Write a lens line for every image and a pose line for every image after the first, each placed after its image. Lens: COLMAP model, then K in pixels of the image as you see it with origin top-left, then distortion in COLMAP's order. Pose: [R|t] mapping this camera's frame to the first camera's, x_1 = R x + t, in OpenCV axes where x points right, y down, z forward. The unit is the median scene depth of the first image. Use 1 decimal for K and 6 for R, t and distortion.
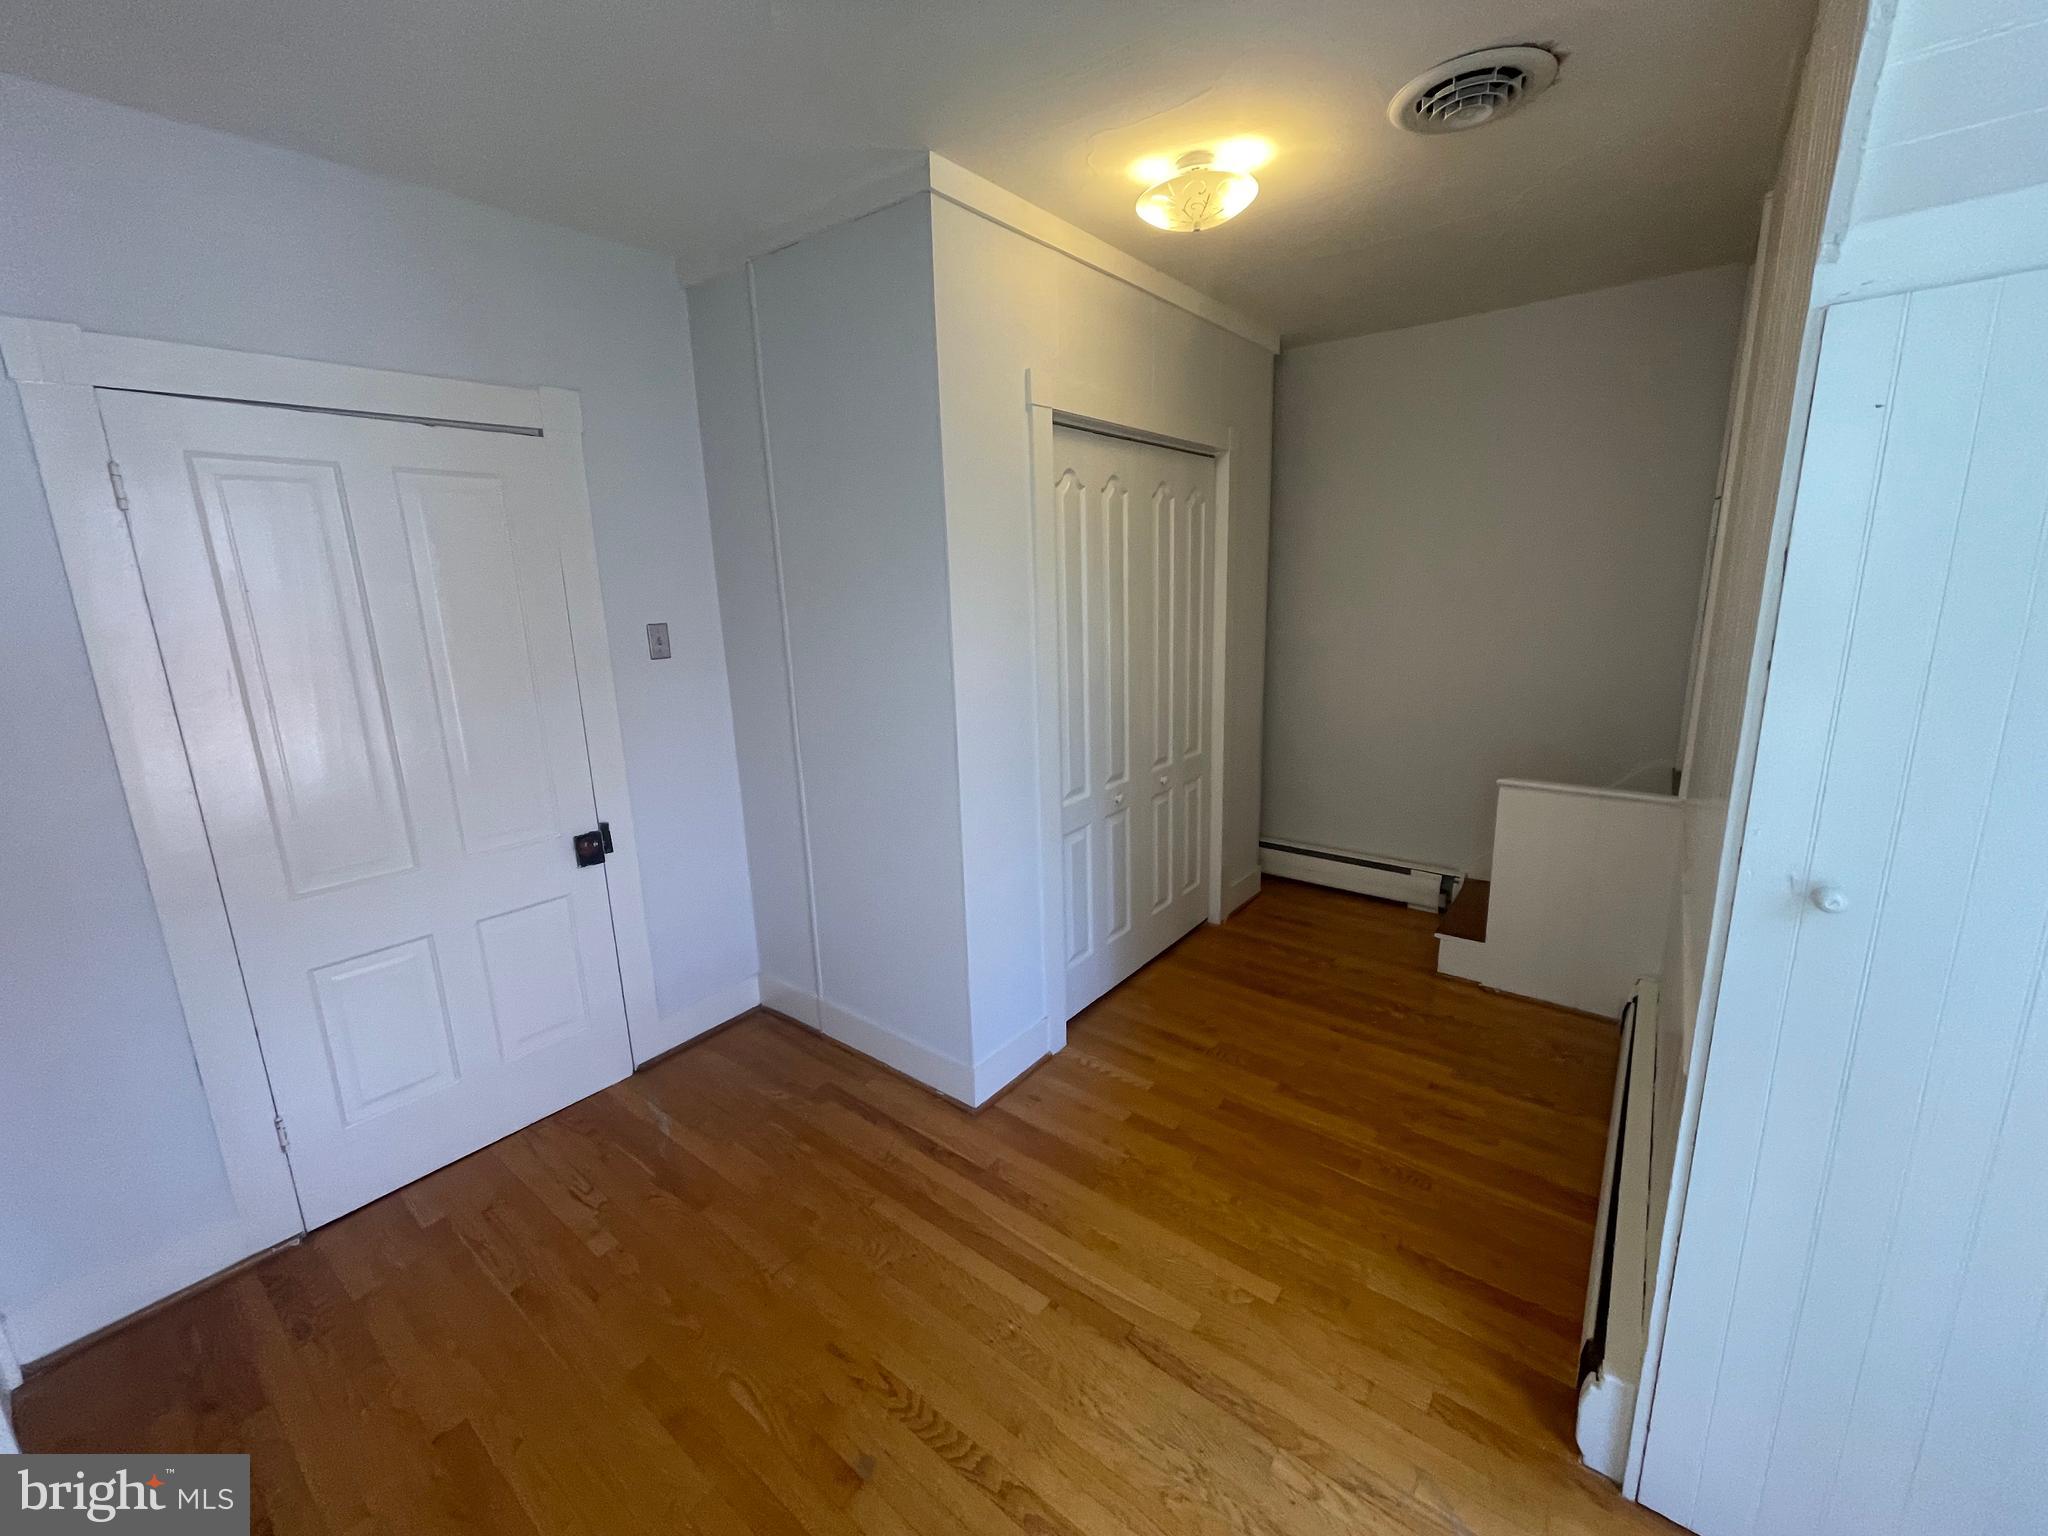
lens RADIAL K [[828.1, 0, 1020.1], [0, 828.1, 759.4], [0, 0, 1]] dist [-0.000832, 0.000558]
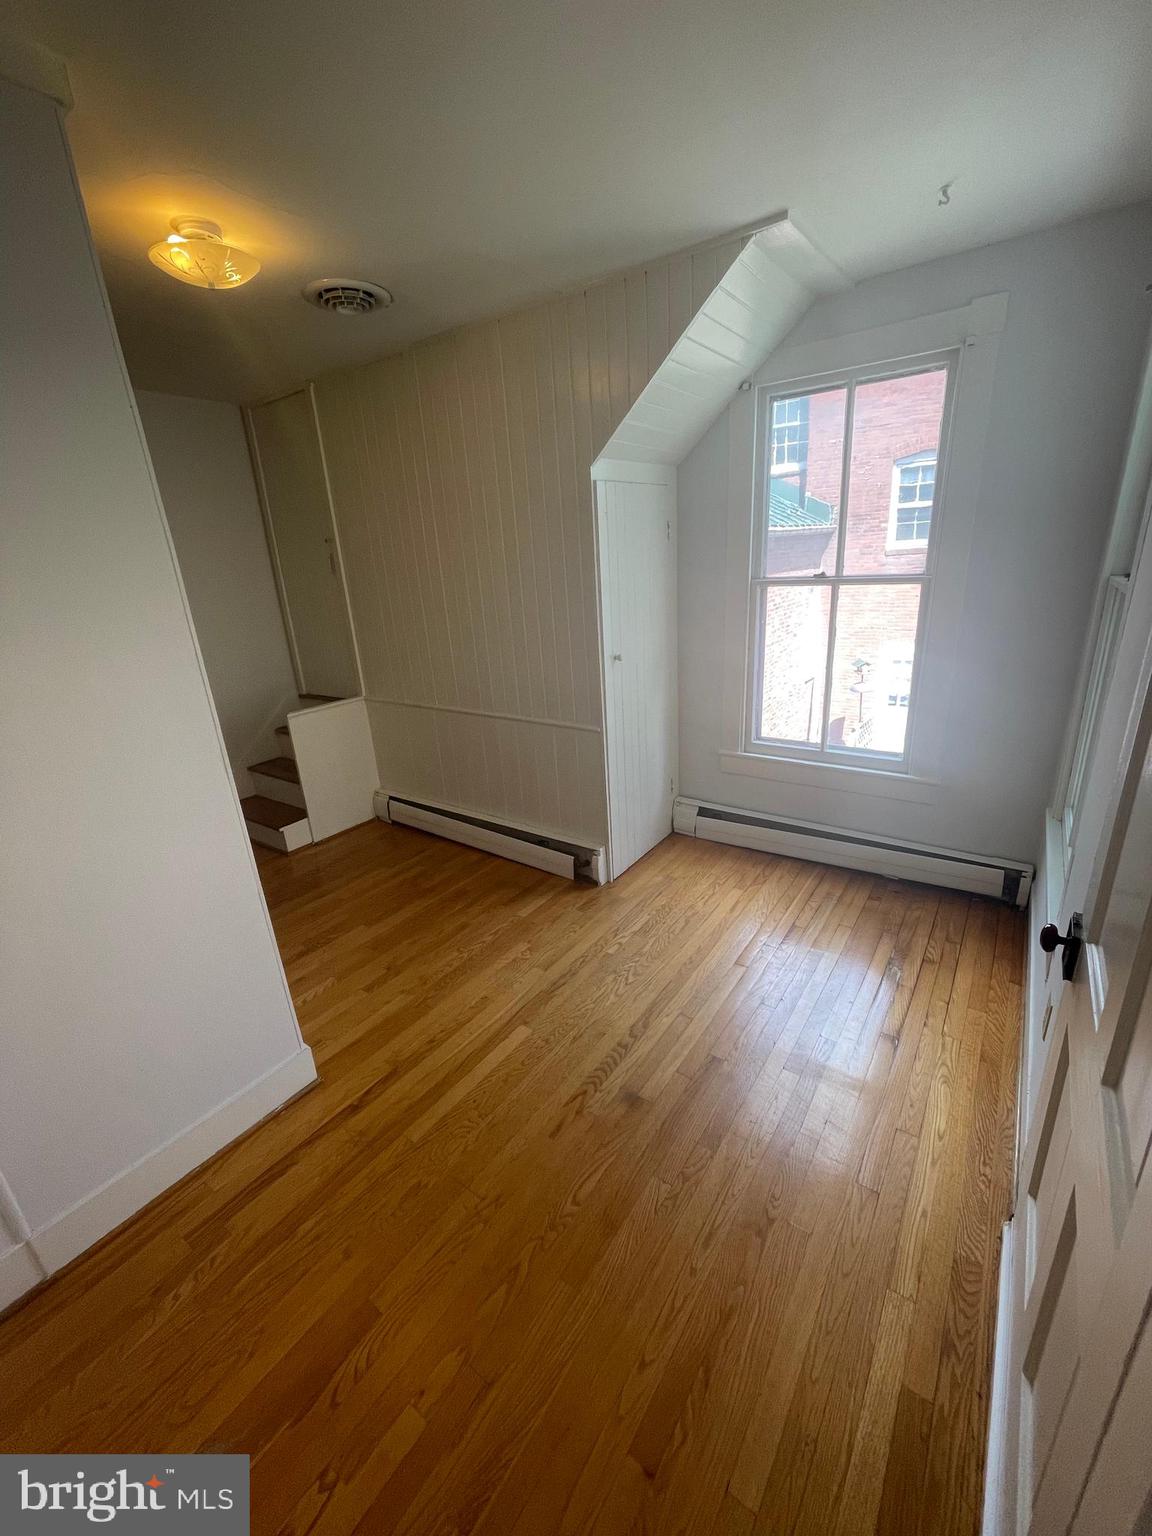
lens RADIAL K [[621.1, 0, 571.1], [0, 621.1, 770.5], [0, 0, 1]] dist [-0.000832, 0.000558]
pose [[-0.020239, -0.307525, 0.951325, -0.828765], [0.286052, 0.909962, 0.300240, -0.111582], [-0.958000, 0.278205, 0.069552, 0.593561]]
